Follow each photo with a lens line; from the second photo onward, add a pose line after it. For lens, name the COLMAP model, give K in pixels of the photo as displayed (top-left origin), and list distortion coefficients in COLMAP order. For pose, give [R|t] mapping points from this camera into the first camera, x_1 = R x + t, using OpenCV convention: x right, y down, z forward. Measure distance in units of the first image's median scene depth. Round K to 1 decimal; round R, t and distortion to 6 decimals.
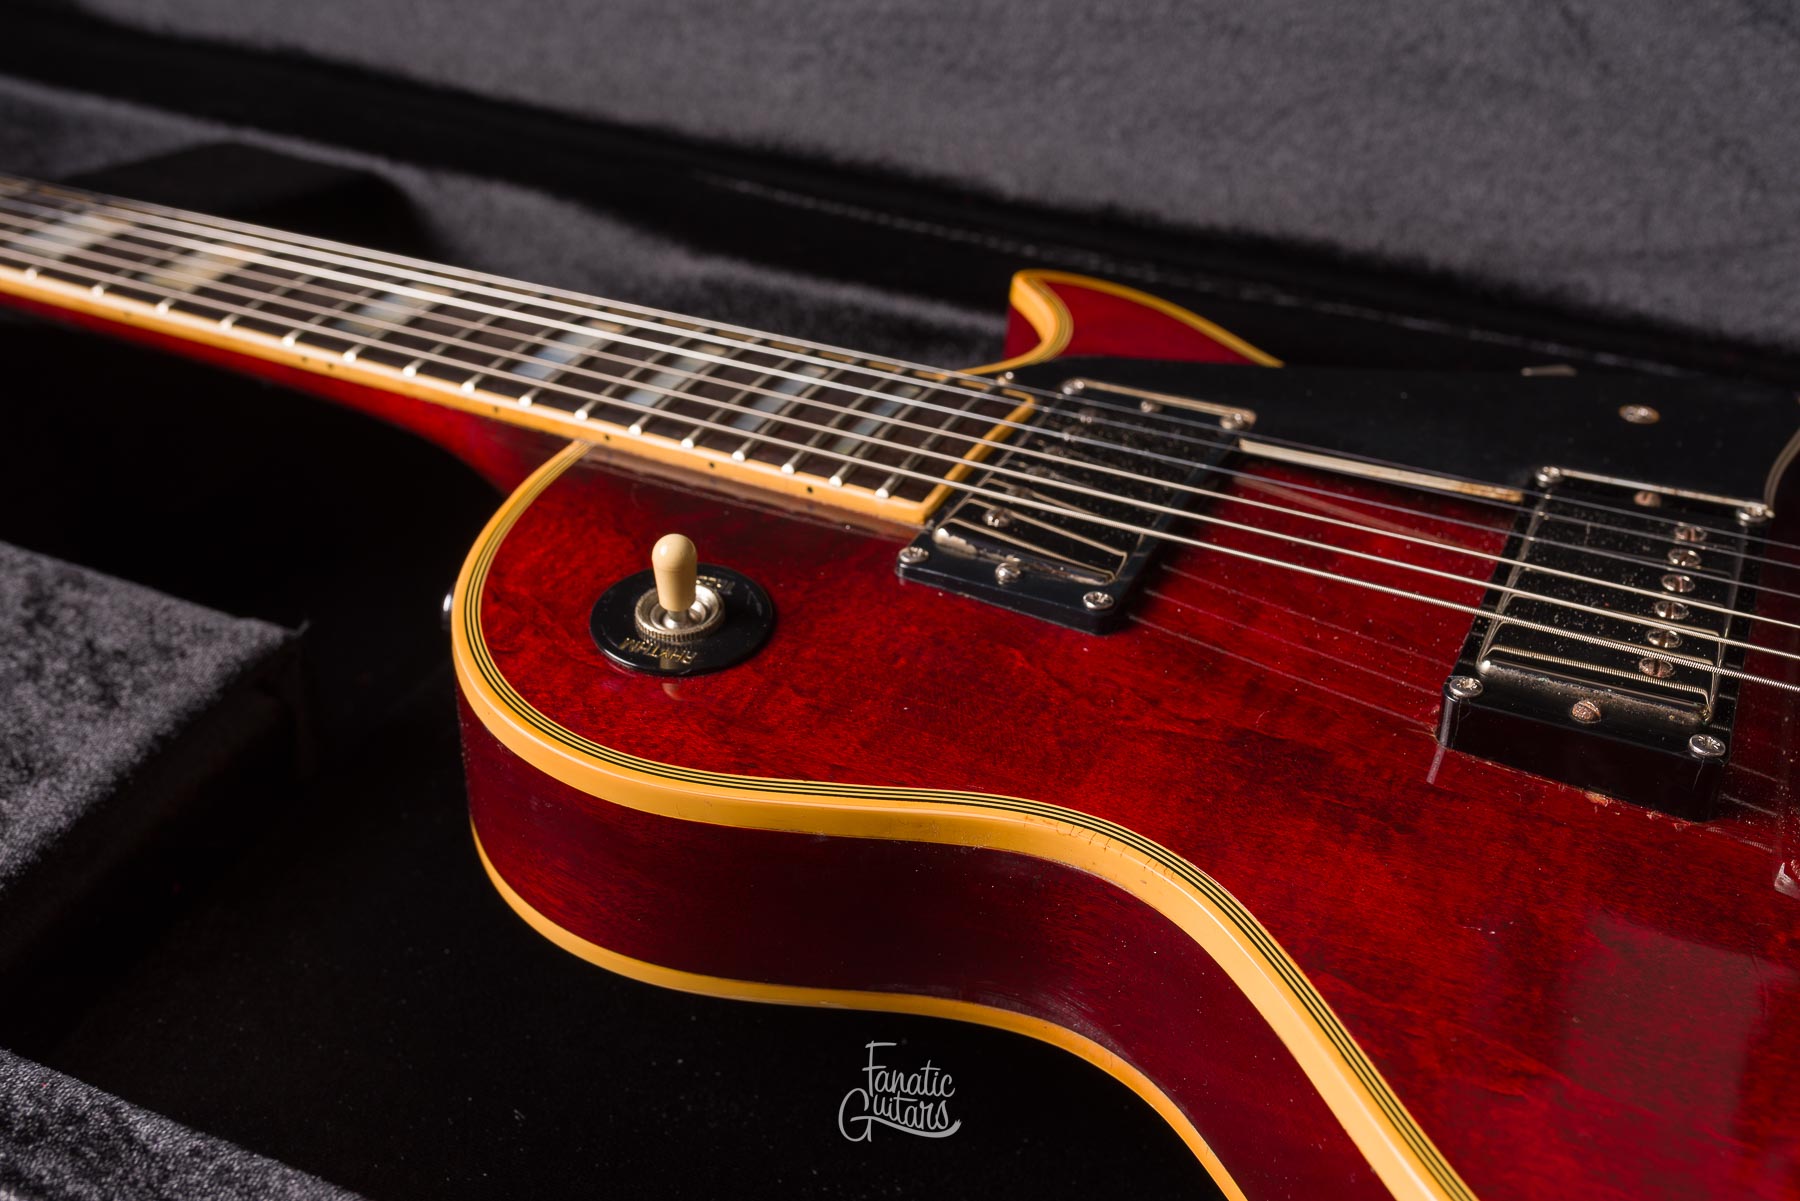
lens RADIAL K [[1798.6, 0, 900.0], [0, 1798.6, 600.5], [0, 0, 1]] dist [-0.000529, -0.000111]
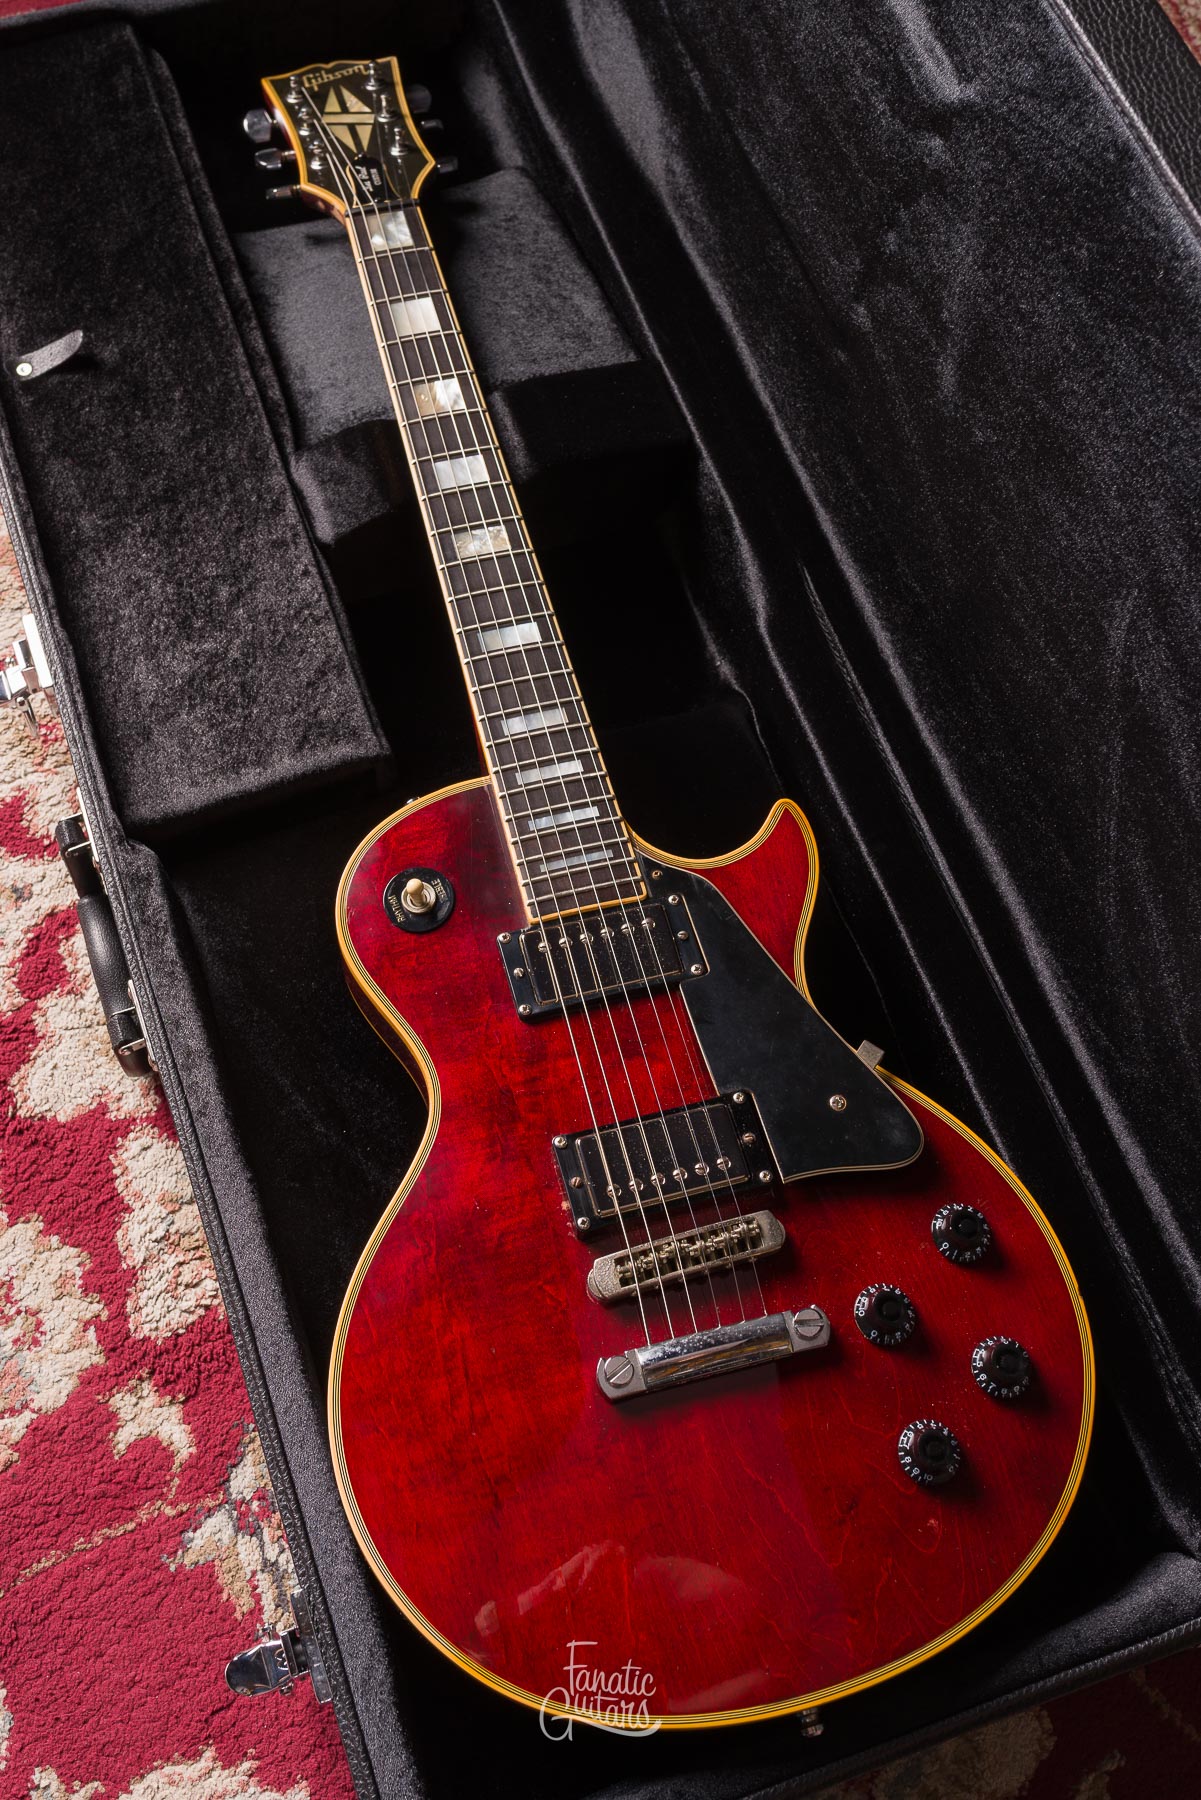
lens RADIAL K [[1973.4, 0, 570.1], [0, 1973.4, 849.9], [0, 0, 1]] dist [-0.004451, -0.002835]
pose [[0.662416, 0.665860, -0.343271, 0.783298], [-0.428256, 0.712551, 0.555759, -1.415299], [0.614656, -0.221136, 0.757164, -0.813572]]
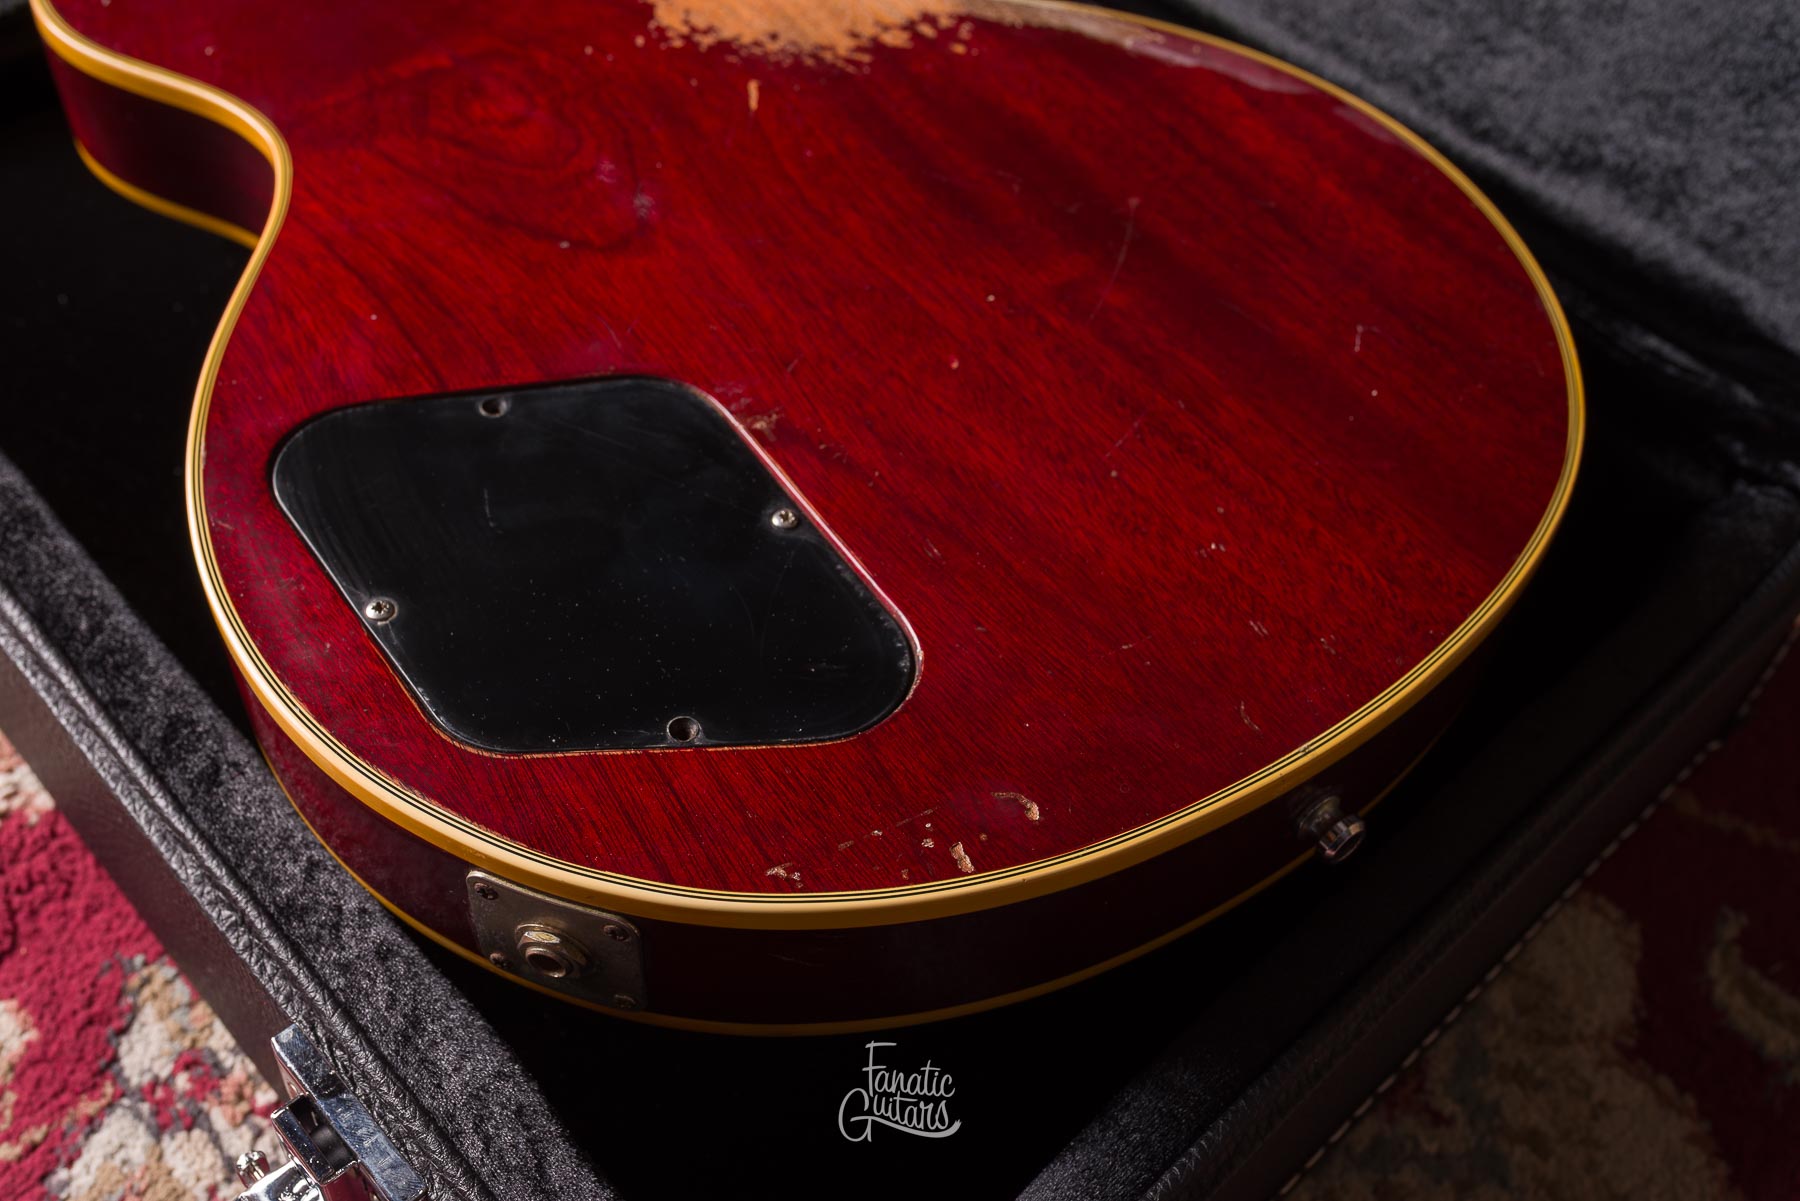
lens RADIAL K [[1798.6, 0, 900.0], [0, 1798.6, 600.5], [0, 0, 1]] dist [-0.000529, -0.000111]
pose [[0.910805, 0.329371, -0.248896, 0.824914], [-0.263551, 0.927947, 0.263543, -0.077571], [0.317765, -0.174440, 0.931985, -0.275180]]
